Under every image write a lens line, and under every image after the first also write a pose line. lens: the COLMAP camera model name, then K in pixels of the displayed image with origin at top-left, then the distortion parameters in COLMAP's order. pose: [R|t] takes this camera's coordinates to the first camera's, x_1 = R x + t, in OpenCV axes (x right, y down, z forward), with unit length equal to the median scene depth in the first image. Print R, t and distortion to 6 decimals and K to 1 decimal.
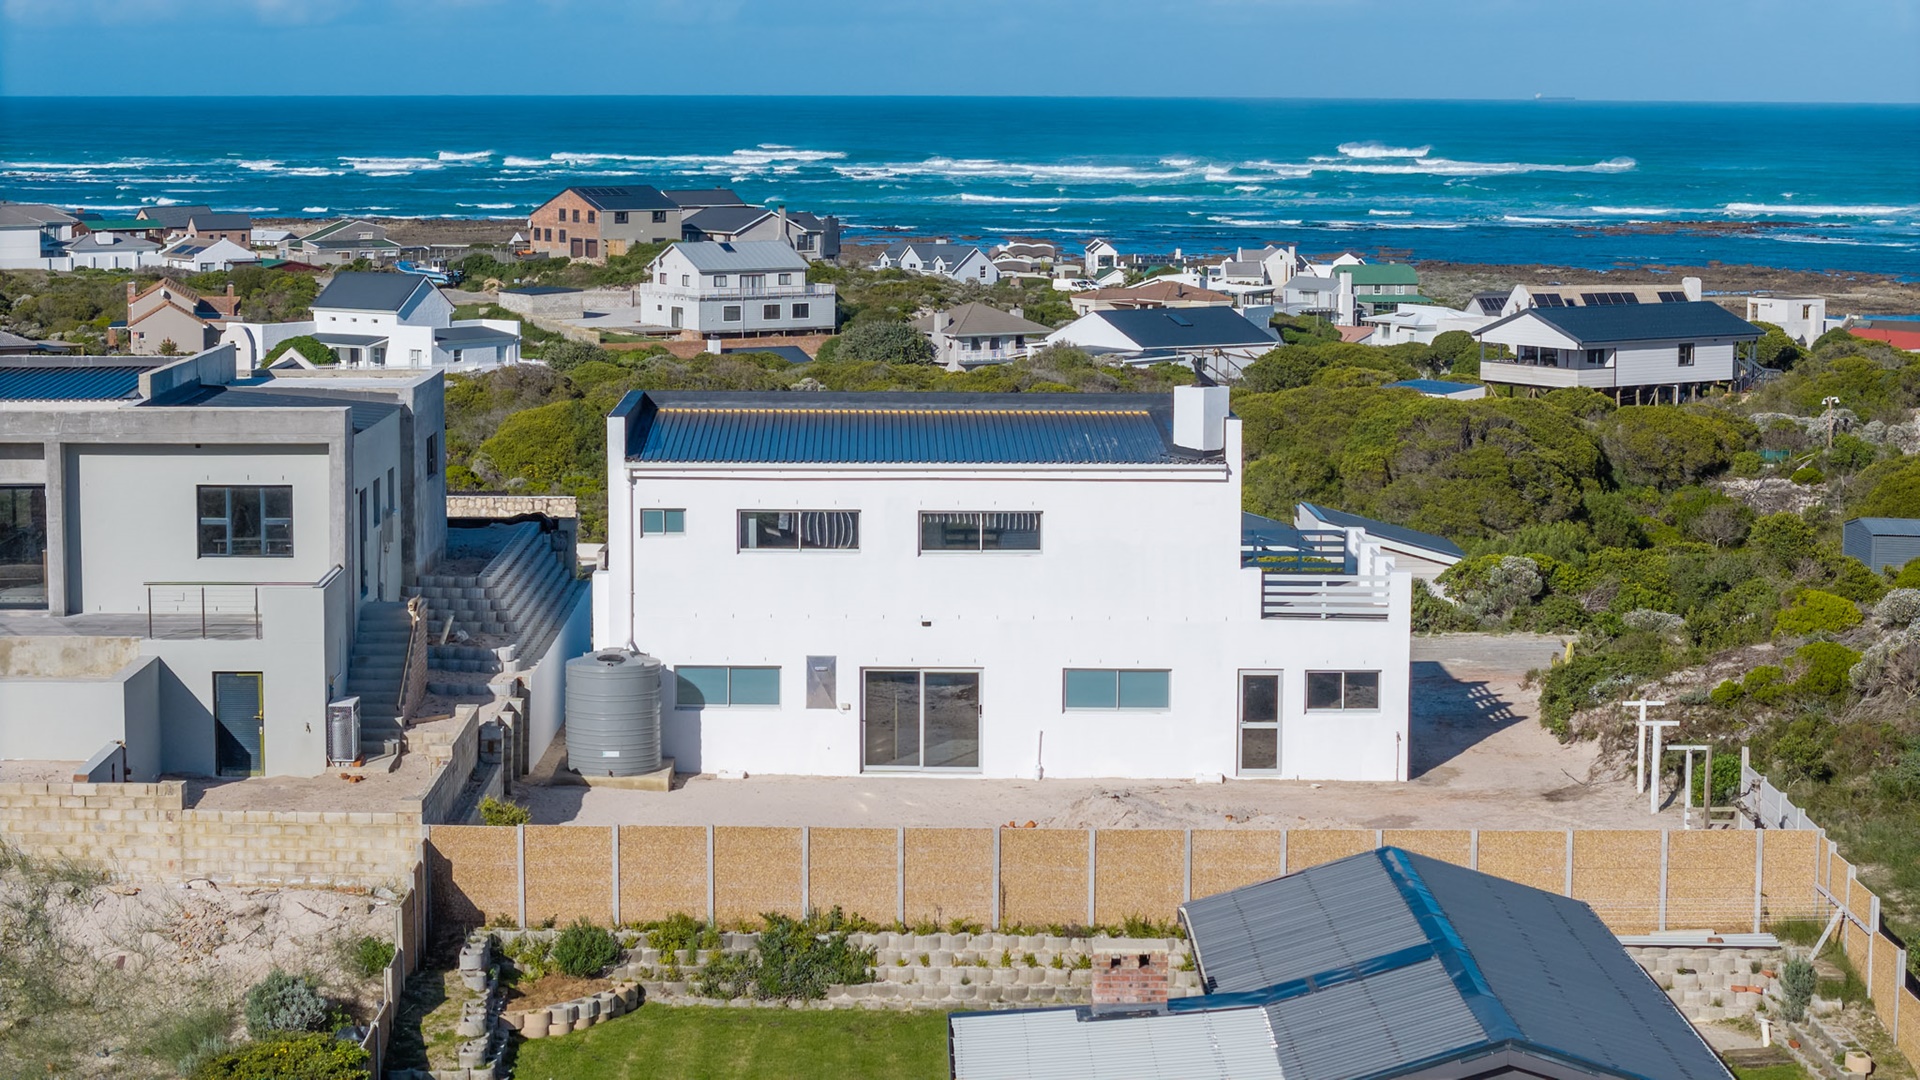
lens RADIAL K [[3747.7, 0, 960.0], [0, 3747.7, 540.0], [0, 0, 1]] dist [-0.064660, 0.222901]
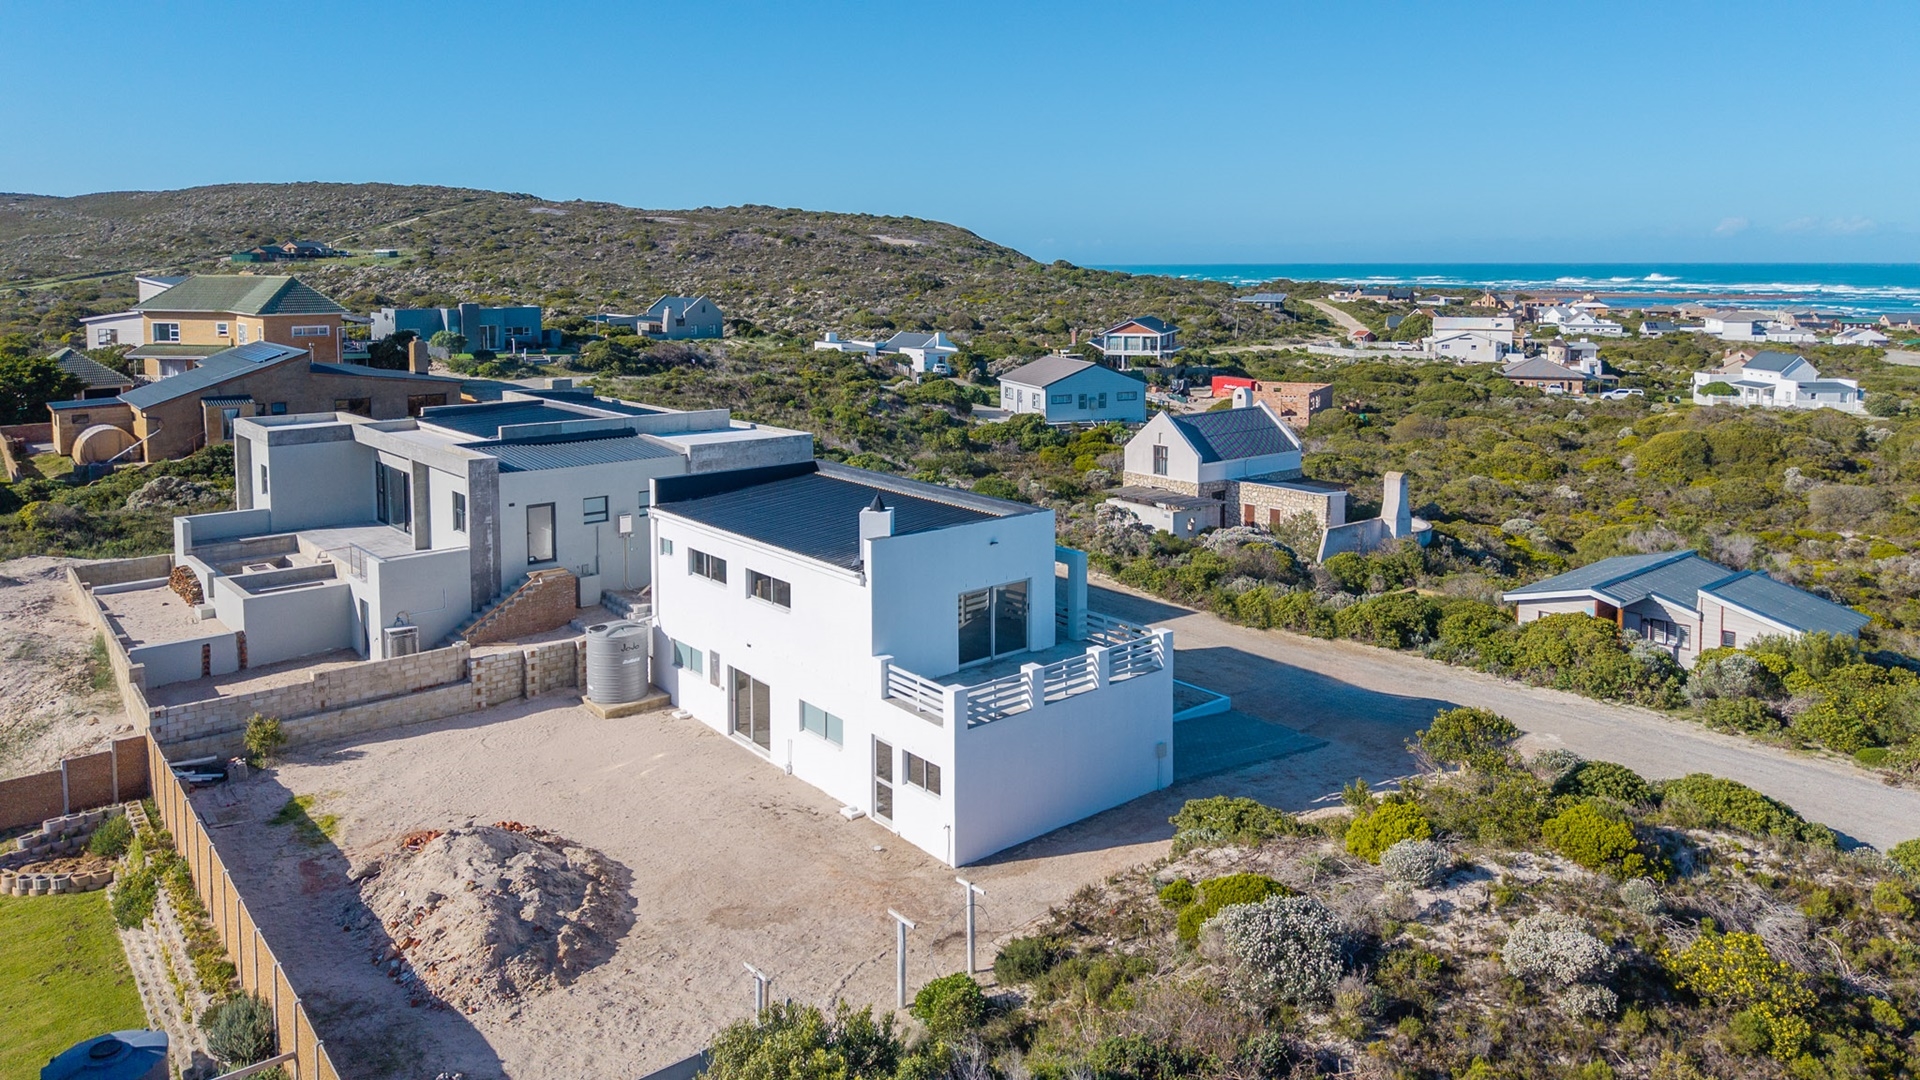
lens RADIAL K [[1321.4, 0, 958.4], [0, 1321.4, 368.2], [0, 0, 1]] dist [0.013666, -0.005946]
pose [[0.638136, 0.058522, -0.767696, 0.308640], [-0.088626, 0.996062, 0.002261, -0.066636], [0.764806, 0.066595, 0.640810, 0.517710]]
